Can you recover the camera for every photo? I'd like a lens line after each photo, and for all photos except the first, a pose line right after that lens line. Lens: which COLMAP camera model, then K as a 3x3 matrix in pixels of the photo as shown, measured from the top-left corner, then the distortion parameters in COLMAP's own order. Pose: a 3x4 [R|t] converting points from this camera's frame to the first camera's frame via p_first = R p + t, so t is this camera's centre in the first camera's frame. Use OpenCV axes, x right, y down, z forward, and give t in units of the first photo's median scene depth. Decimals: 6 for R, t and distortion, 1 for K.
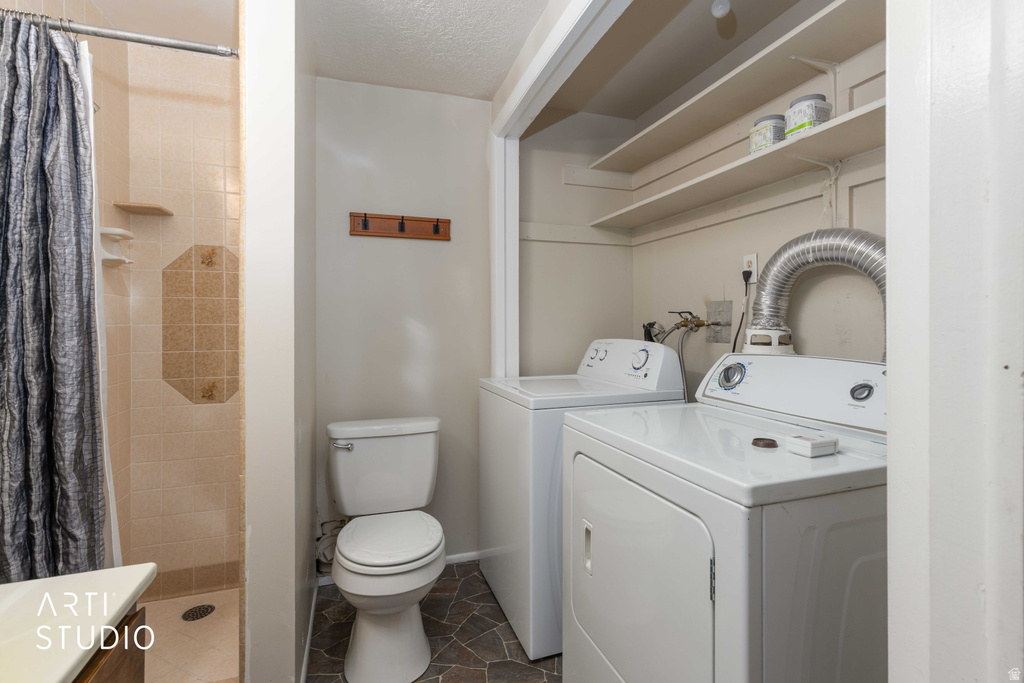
lens RADIAL K [[484.8, 0, 524.5], [0, 484.8, 318.7], [0, 0, 1]] dist [0.001131, -0.000373]
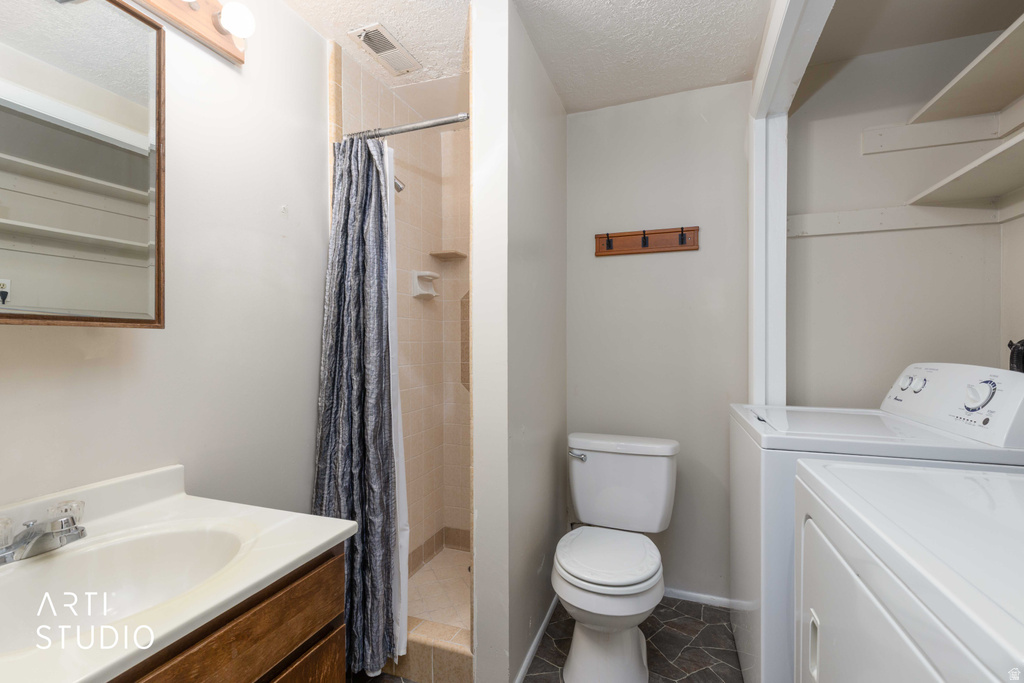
lens RADIAL K [[460.2, 0, 512.0], [0, 460.2, 341.5], [0, 0, 1]] dist [0.003237, 0.000445]
pose [[0.772289, 0.001386, -0.635269, 0.213302], [0.006328, 0.999931, 0.009875, 0.001129], [0.635239, -0.011646, 0.772227, 0.179085]]
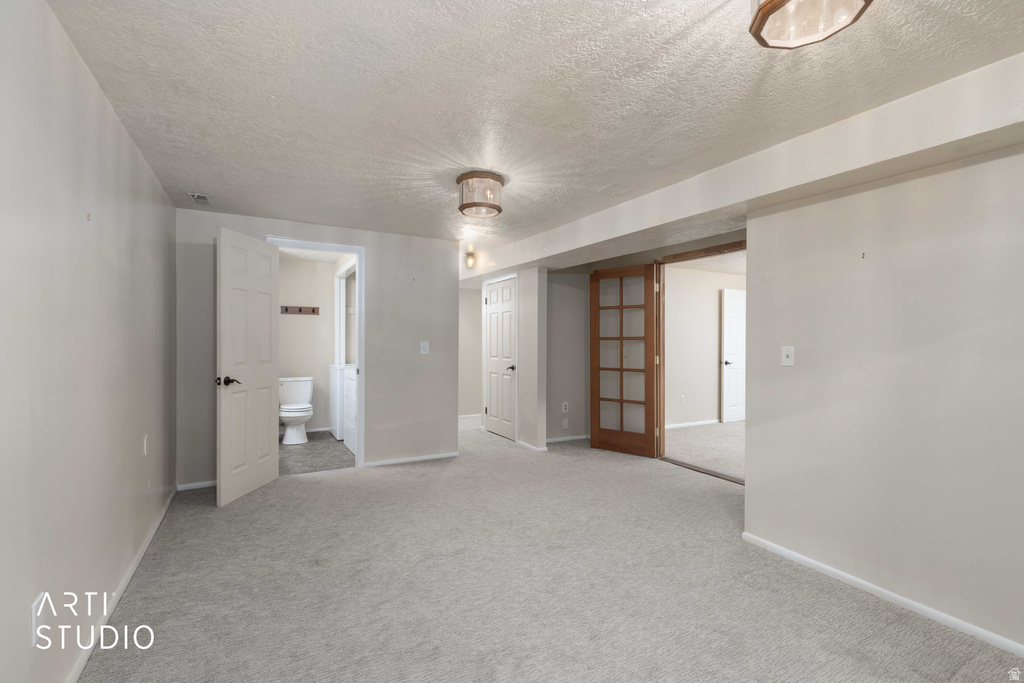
lens RADIAL K [[464.6, 0, 513.4], [0, 464.6, 336.1], [0, 0, 1]] dist [0.006171, 0.000148]
pose [[0.985524, 0.004166, 0.169485, 0.833947], [-0.003910, 0.999991, -0.001845, -0.064635], [-0.169491, 0.001156, 0.985531, -3.064337]]
